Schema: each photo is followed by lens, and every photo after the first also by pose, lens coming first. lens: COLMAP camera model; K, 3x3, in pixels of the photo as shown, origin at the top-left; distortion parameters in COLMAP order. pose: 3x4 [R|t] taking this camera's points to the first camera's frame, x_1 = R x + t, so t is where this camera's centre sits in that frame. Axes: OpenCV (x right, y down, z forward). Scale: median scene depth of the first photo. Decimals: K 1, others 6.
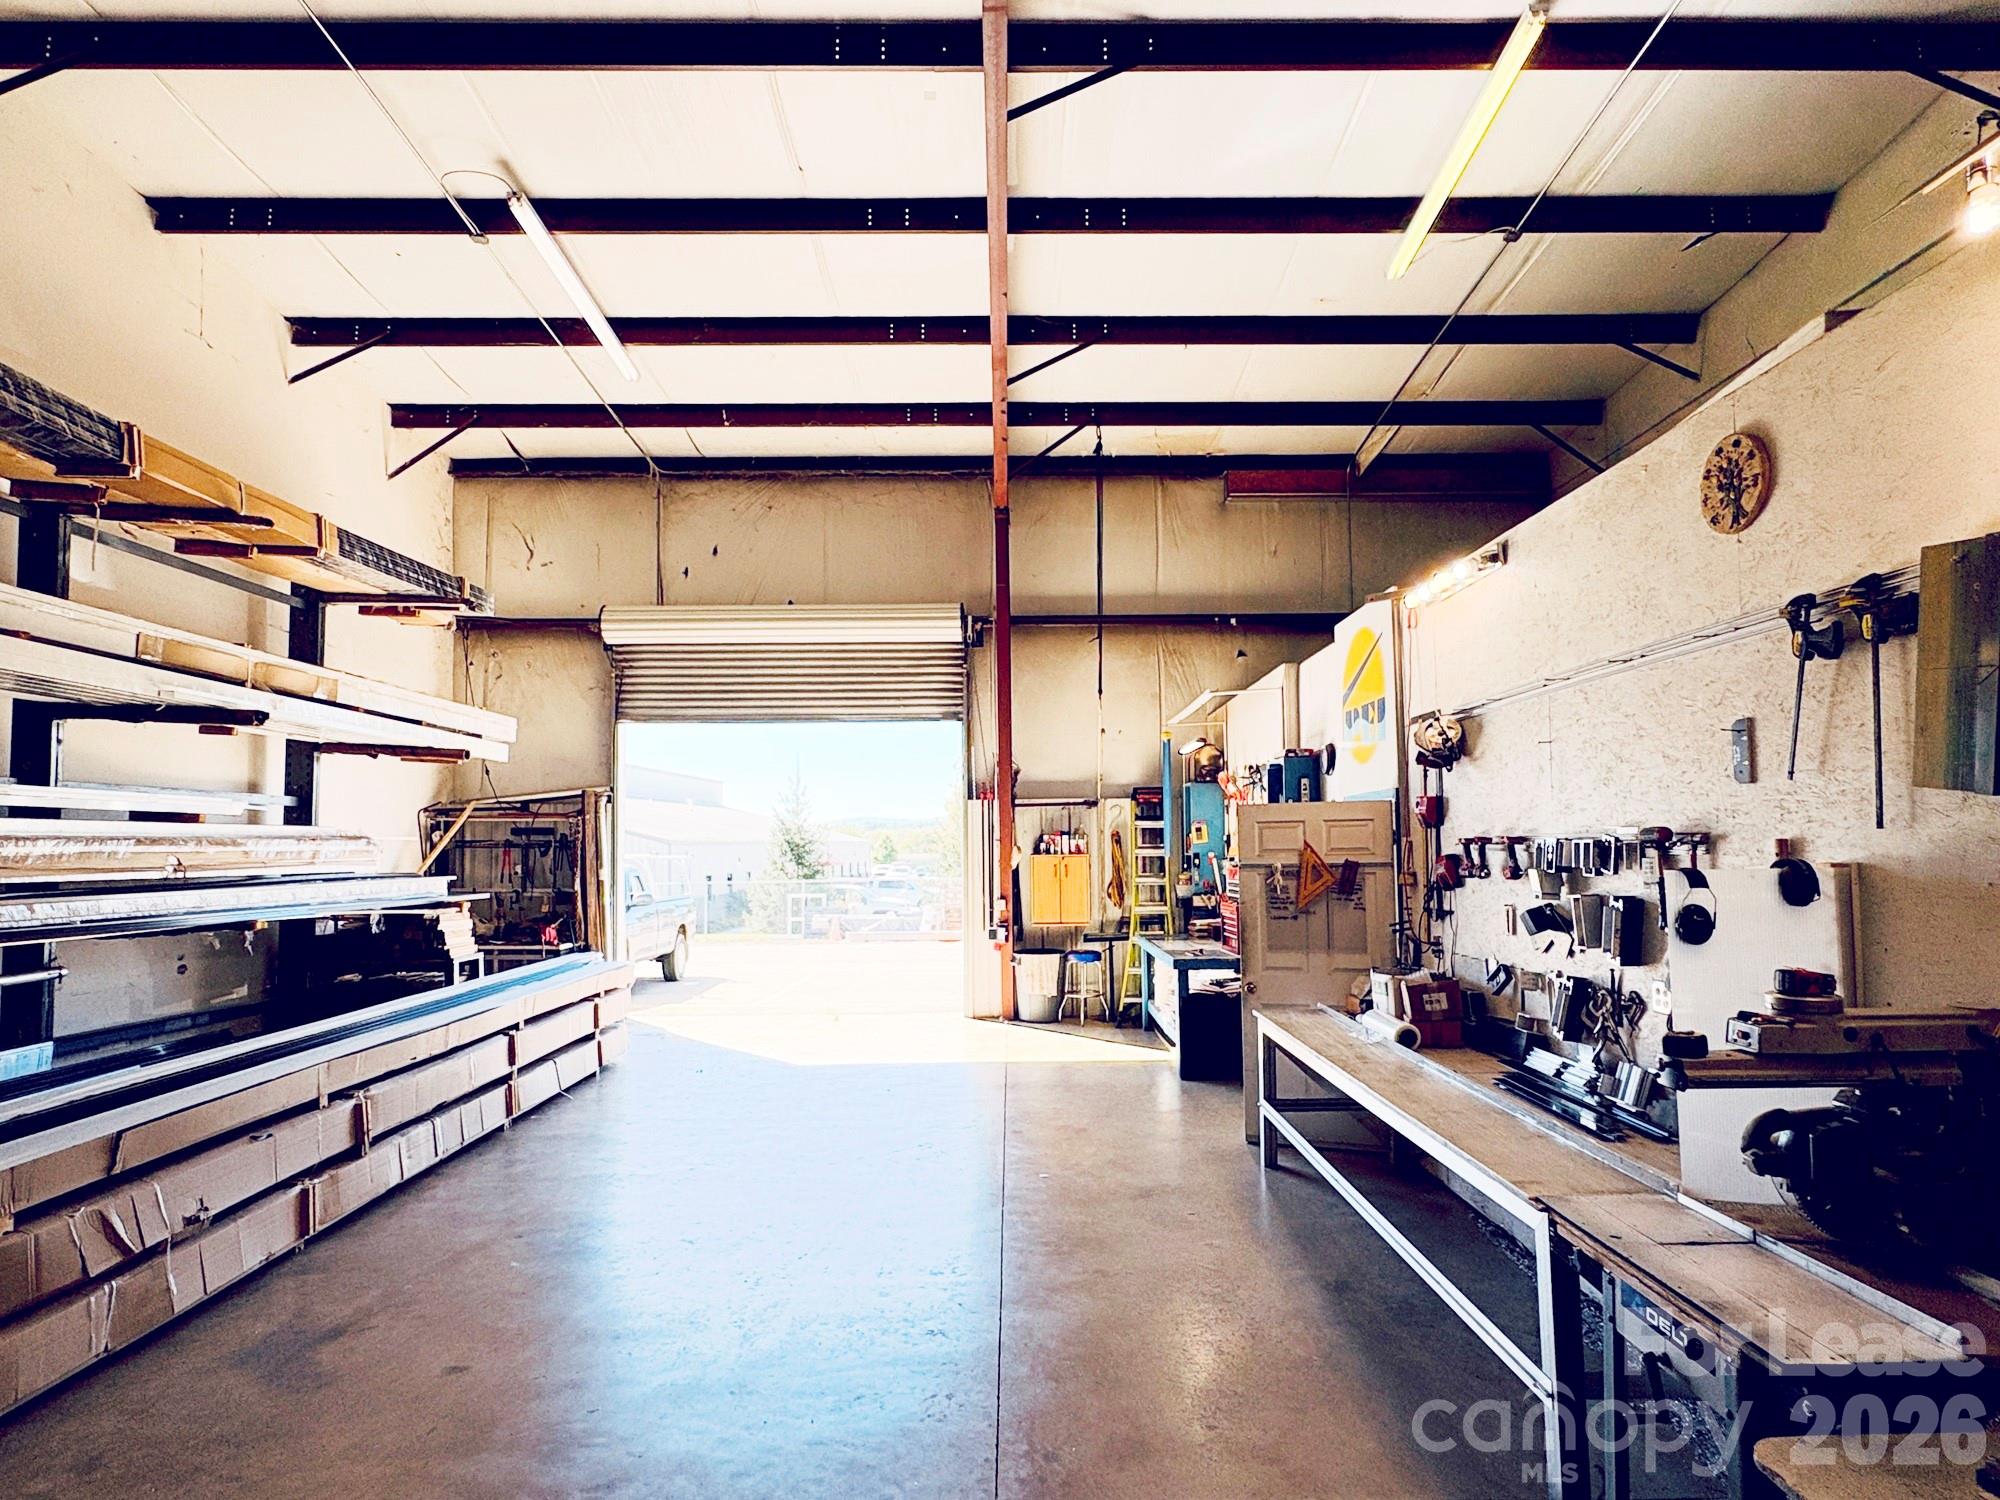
lens RADIAL K [[1078.7, 0, 1008.5], [0, 1078.7, 794.7], [0, 0, 1]] dist [-0.000949, 0.000127]
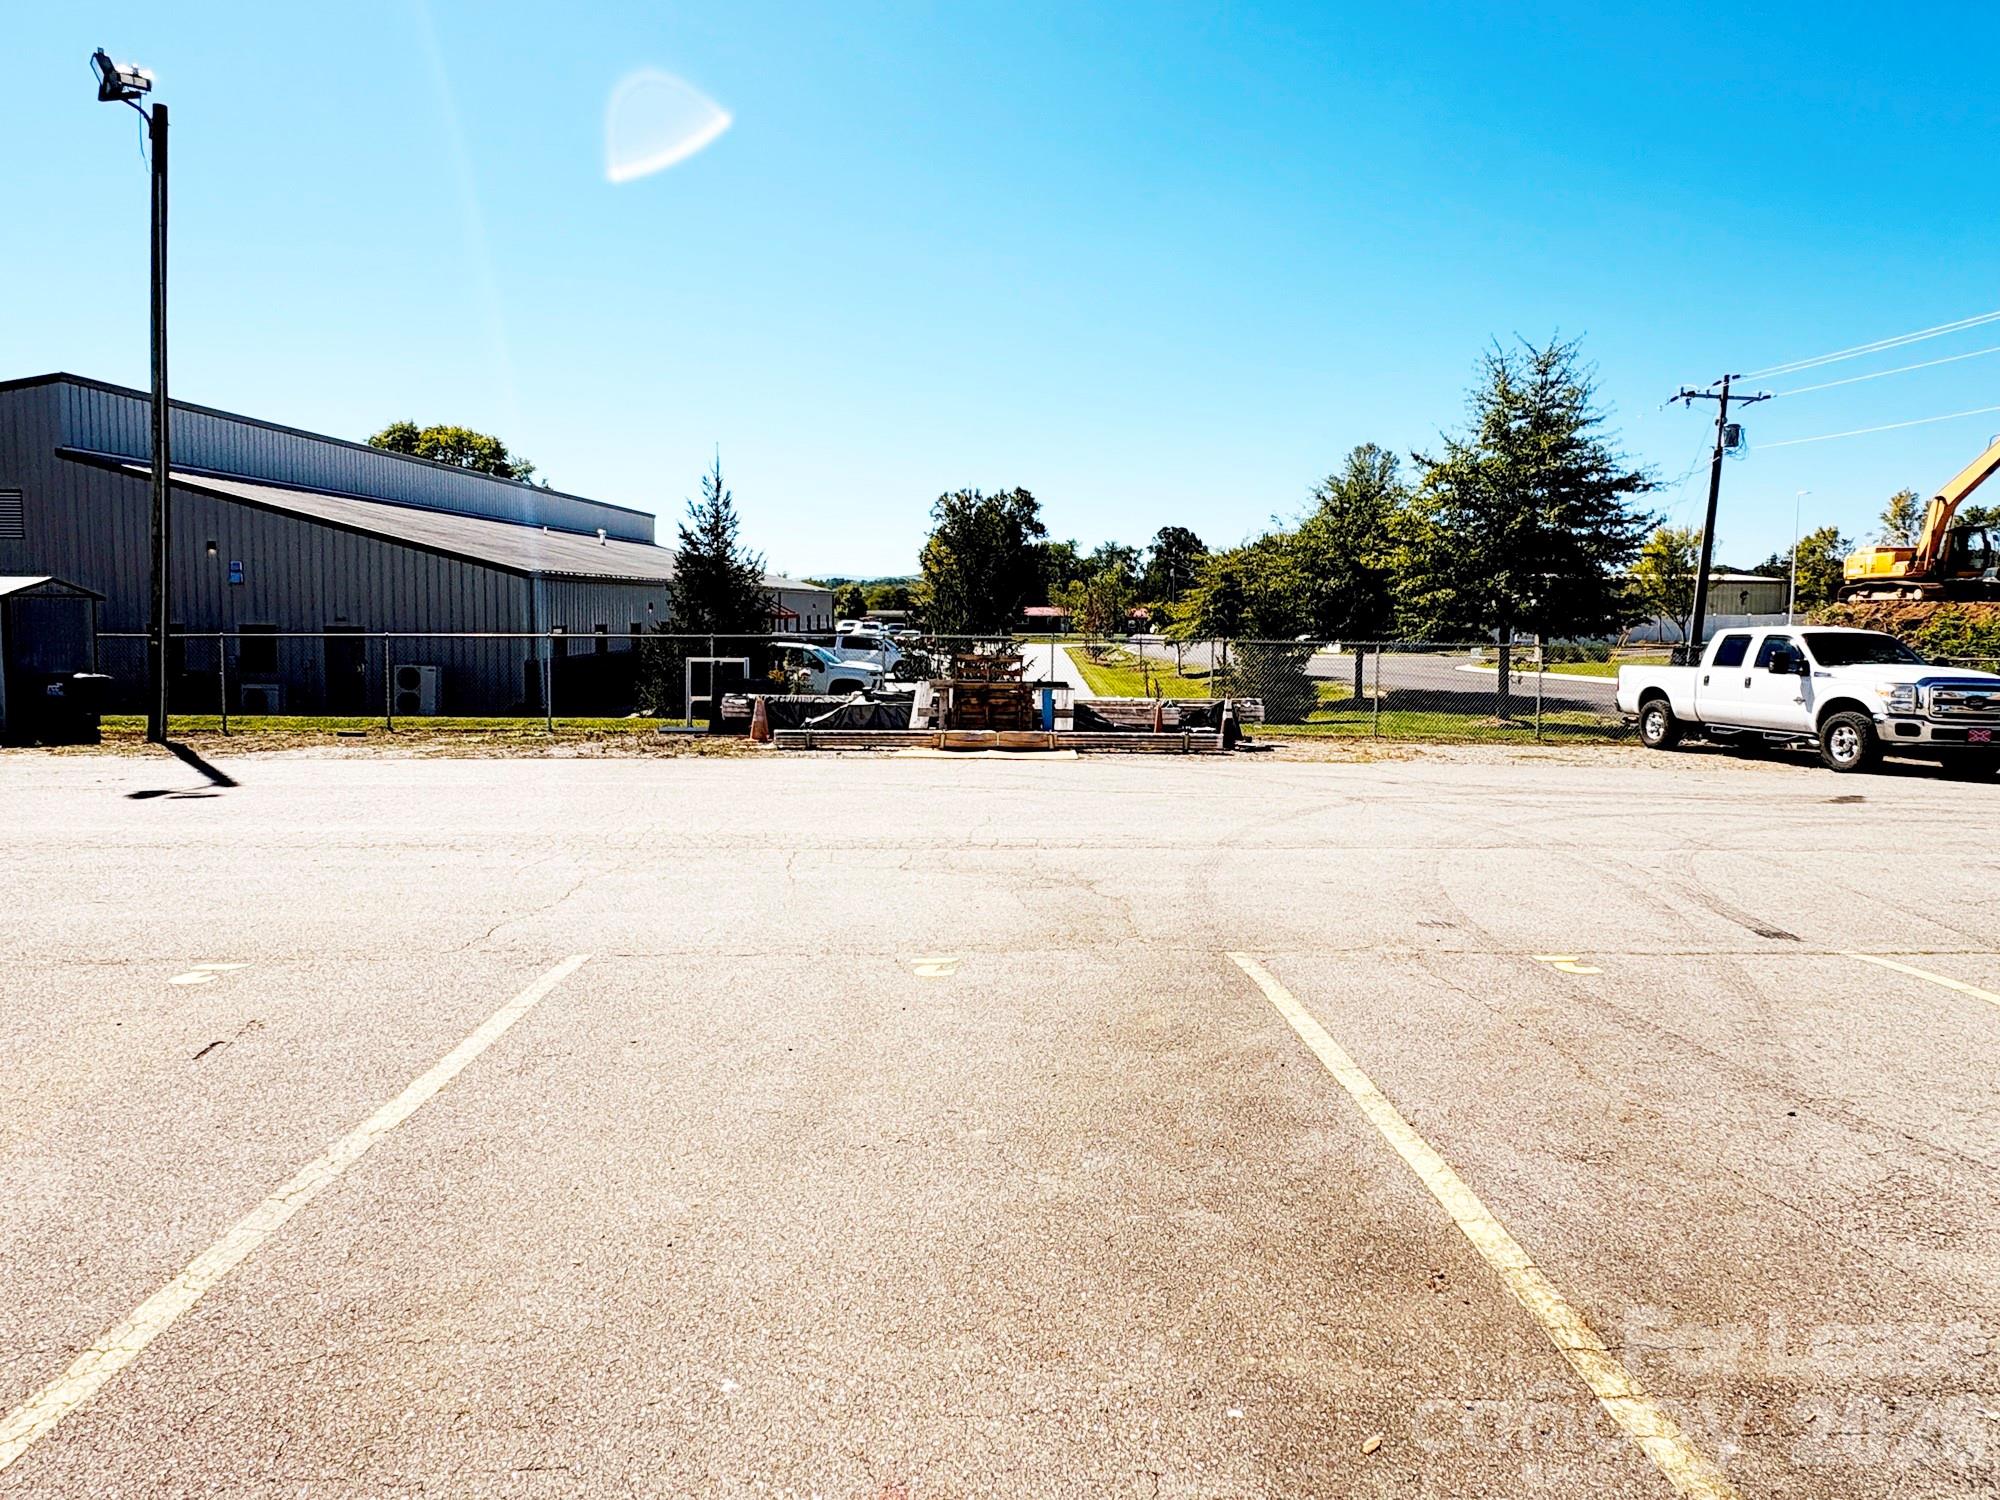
lens RADIAL K [[1078.7, 0, 1008.5], [0, 1078.7, 794.7], [0, 0, 1]] dist [-0.000949, 0.000127]
pose [[0.999476, 0.012234, 0.029964, -0.126494], [-0.018468, 0.975864, 0.217597, 0.101129], [-0.026579, -0.218036, 0.975579, 1.202992]]
